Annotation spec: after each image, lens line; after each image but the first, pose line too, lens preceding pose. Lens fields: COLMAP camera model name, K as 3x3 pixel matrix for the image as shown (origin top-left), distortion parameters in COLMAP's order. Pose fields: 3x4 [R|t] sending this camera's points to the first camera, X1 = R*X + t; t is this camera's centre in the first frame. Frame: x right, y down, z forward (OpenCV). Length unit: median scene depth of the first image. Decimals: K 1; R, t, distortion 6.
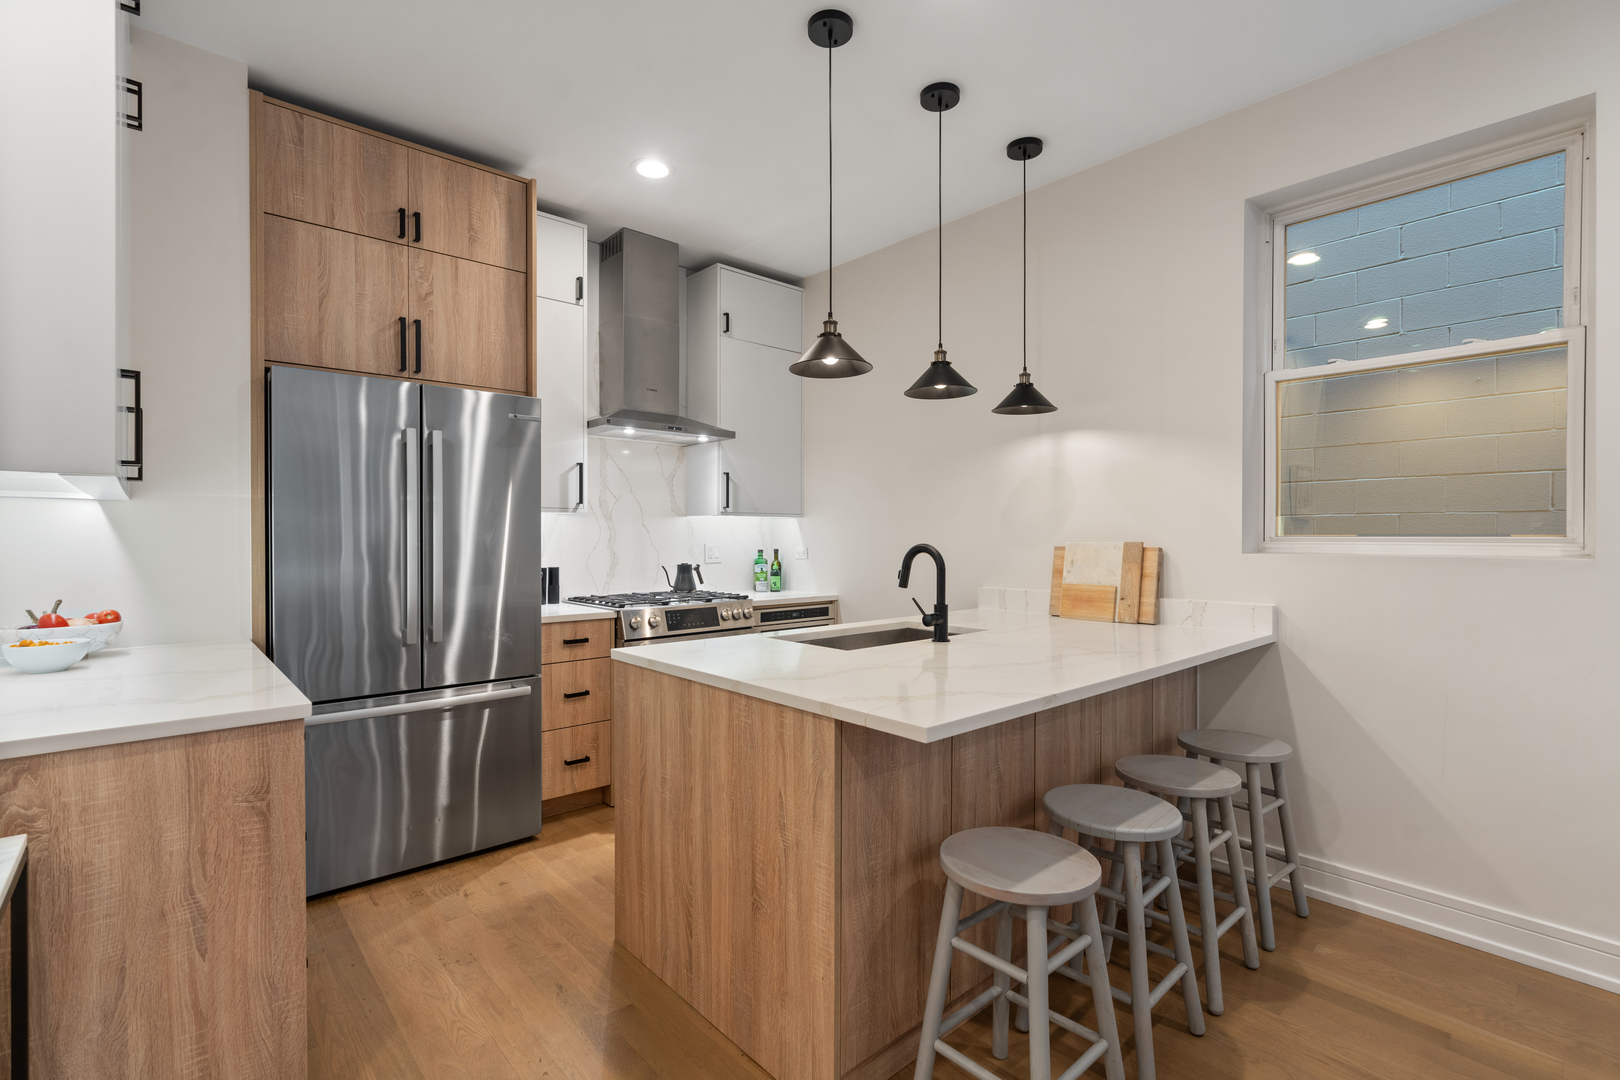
lens RADIAL K [[745.0, 0, 807.0], [0, 745.0, 534.7], [0, 0, 1]] dist [-0.000929, 0.000297]
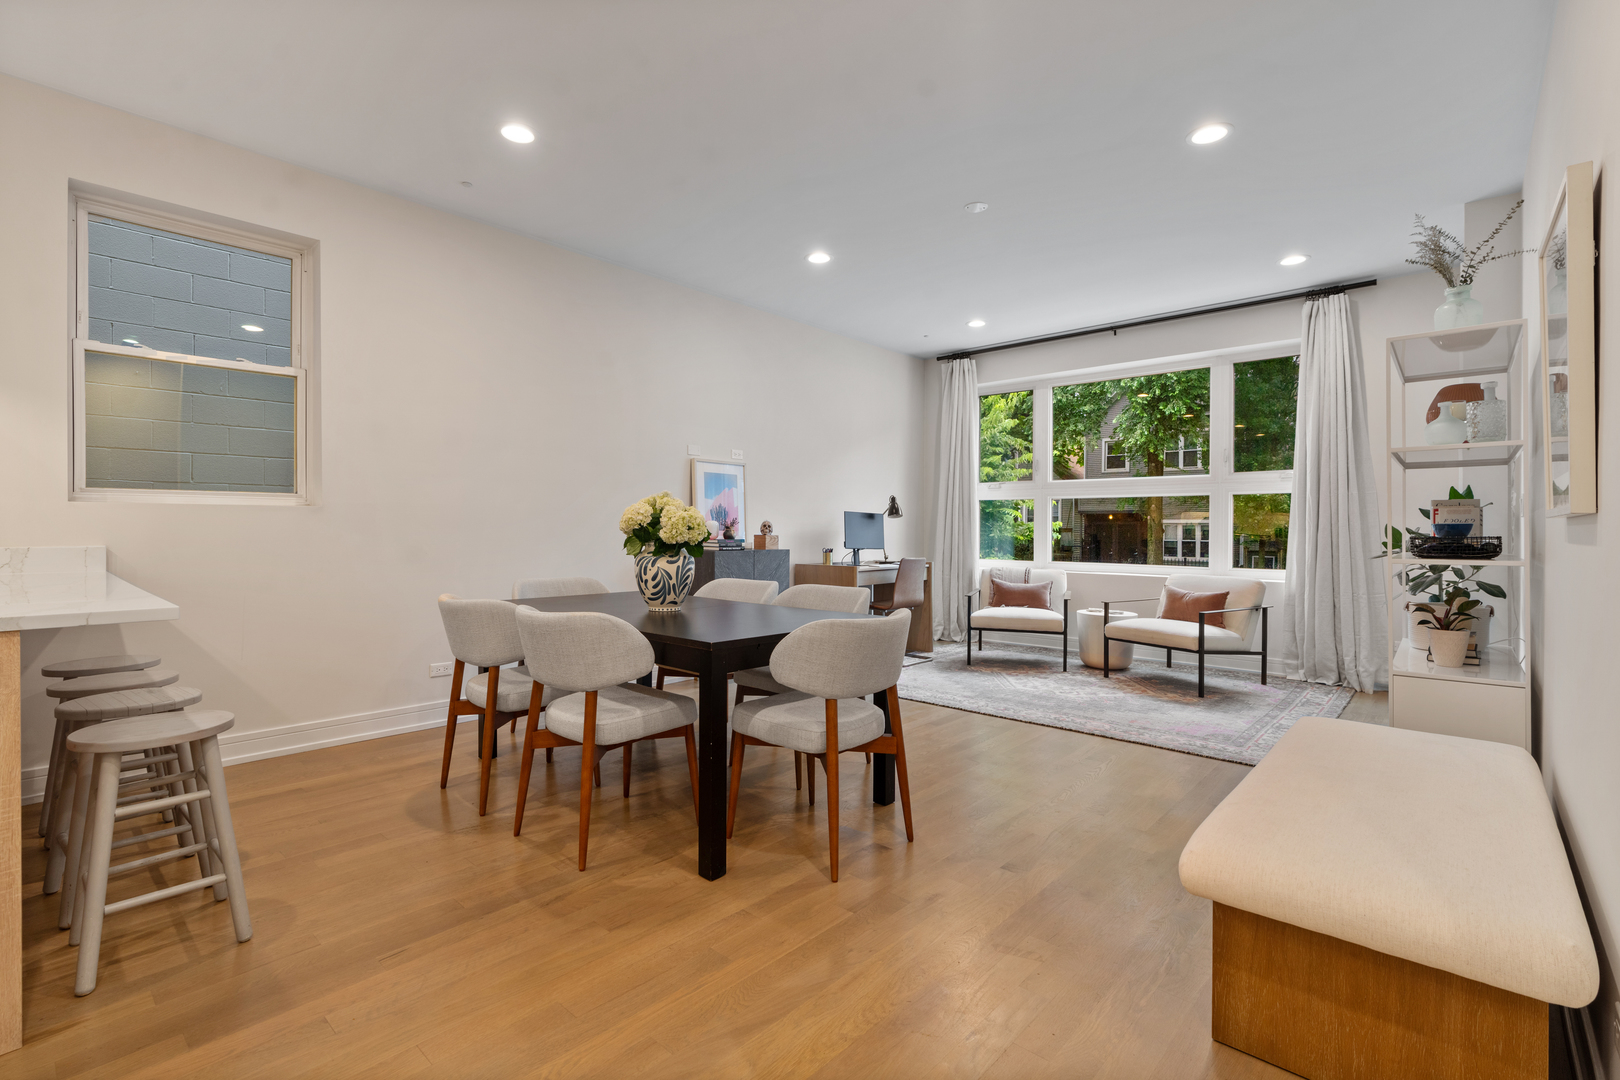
lens RADIAL K [[745.0, 0, 807.0], [0, 745.0, 534.7], [0, 0, 1]] dist [-0.000929, 0.000297]
pose [[-0.110879, -0.010676, 0.993777, -0.588642], [-0.003282, 0.999941, 0.010376, 0.056618], [-0.993829, -0.002111, -0.110907, 0.035191]]
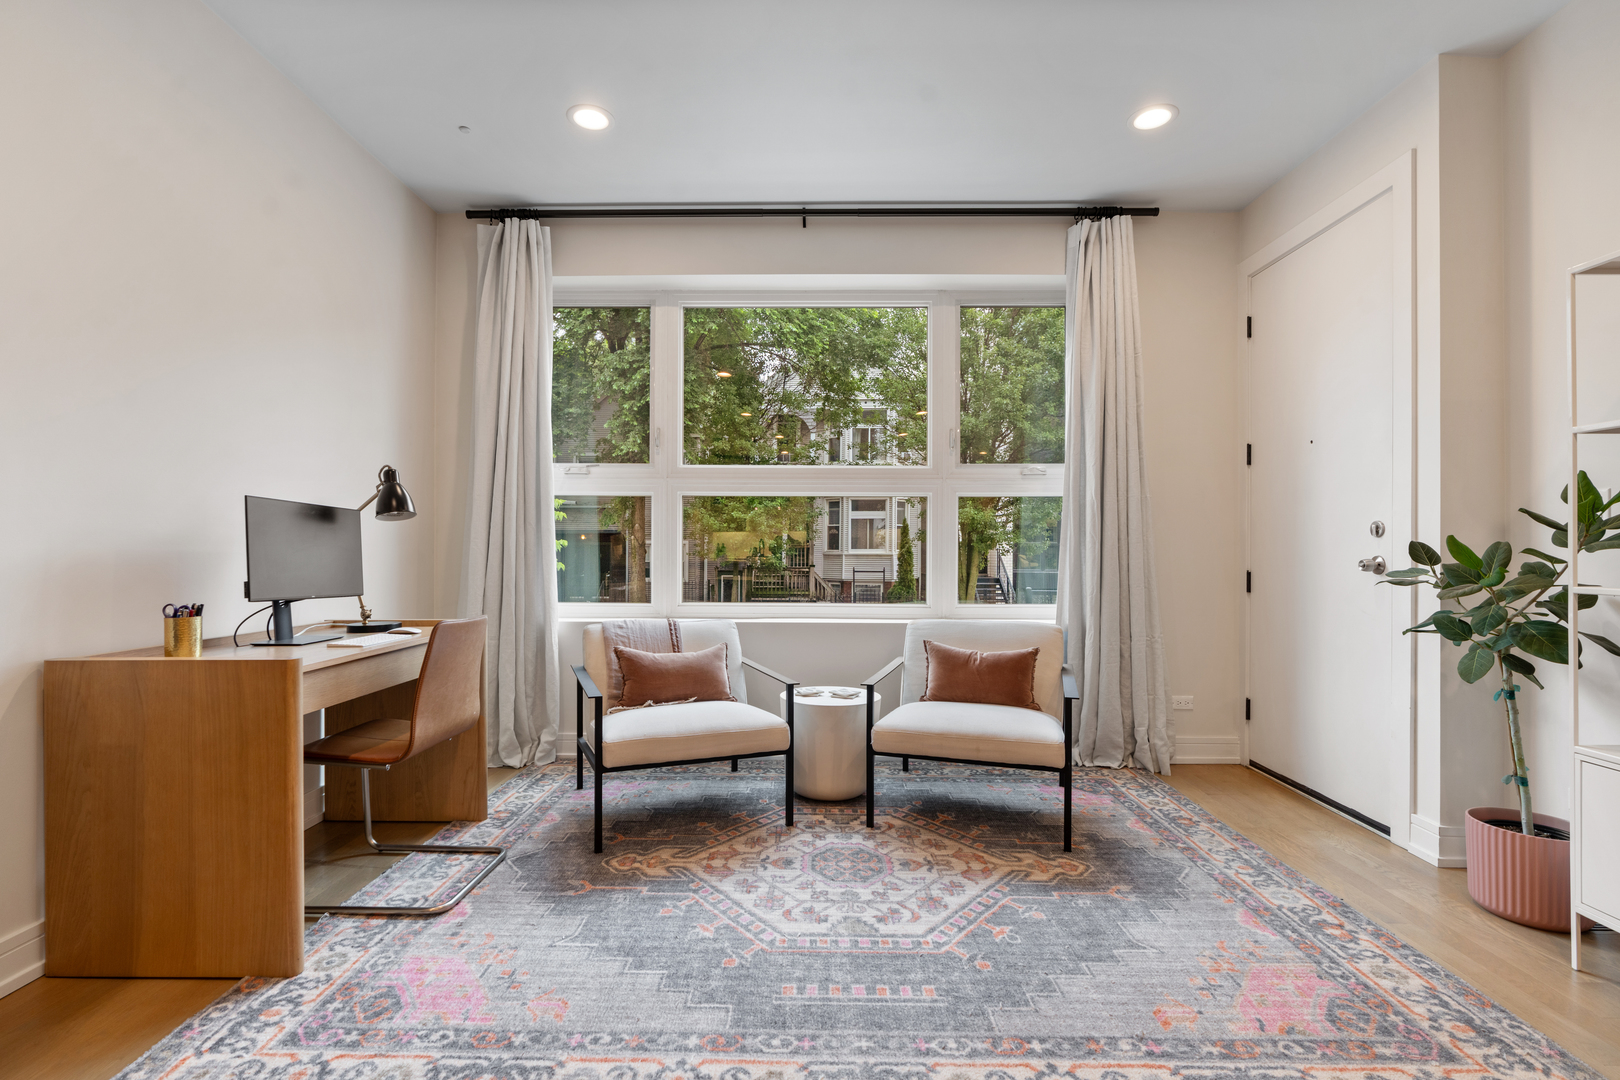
lens RADIAL K [[737.7, 0, 802.5], [0, 737.7, 549.3], [0, 0, 1]] dist [-0.009312, 0.004440]
pose [[-0.739825, -0.002040, 0.672796, 0.640804], [-0.003425, 0.999994, -0.000734, 0.064684], [-0.672791, -0.002847, -0.739827, -0.142644]]
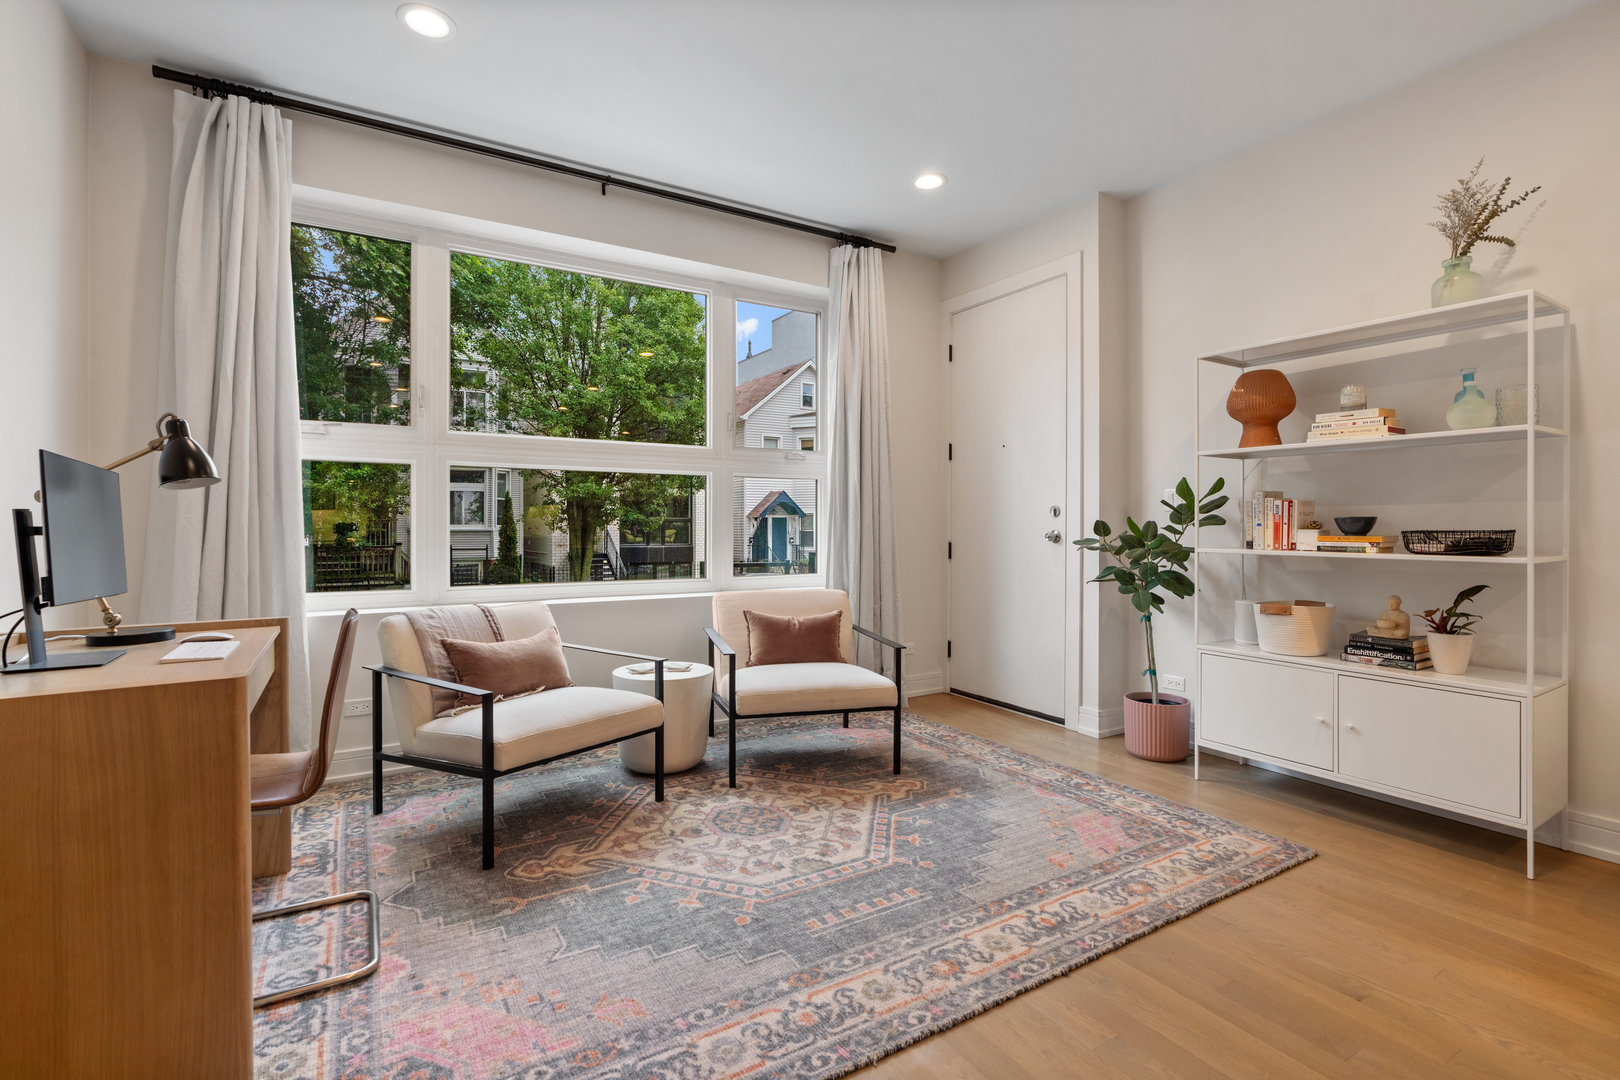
lens RADIAL K [[743.8, 0, 801.9], [0, 743.8, 529.3], [0, 0, 1]] dist [-0.012711, 0.005647]
pose [[-0.983977, -0.002158, 0.178284, 0.961217], [-0.001376, 0.999989, 0.004510, 0.062917], [-0.178292, 0.004193, -0.983969, 0.094201]]
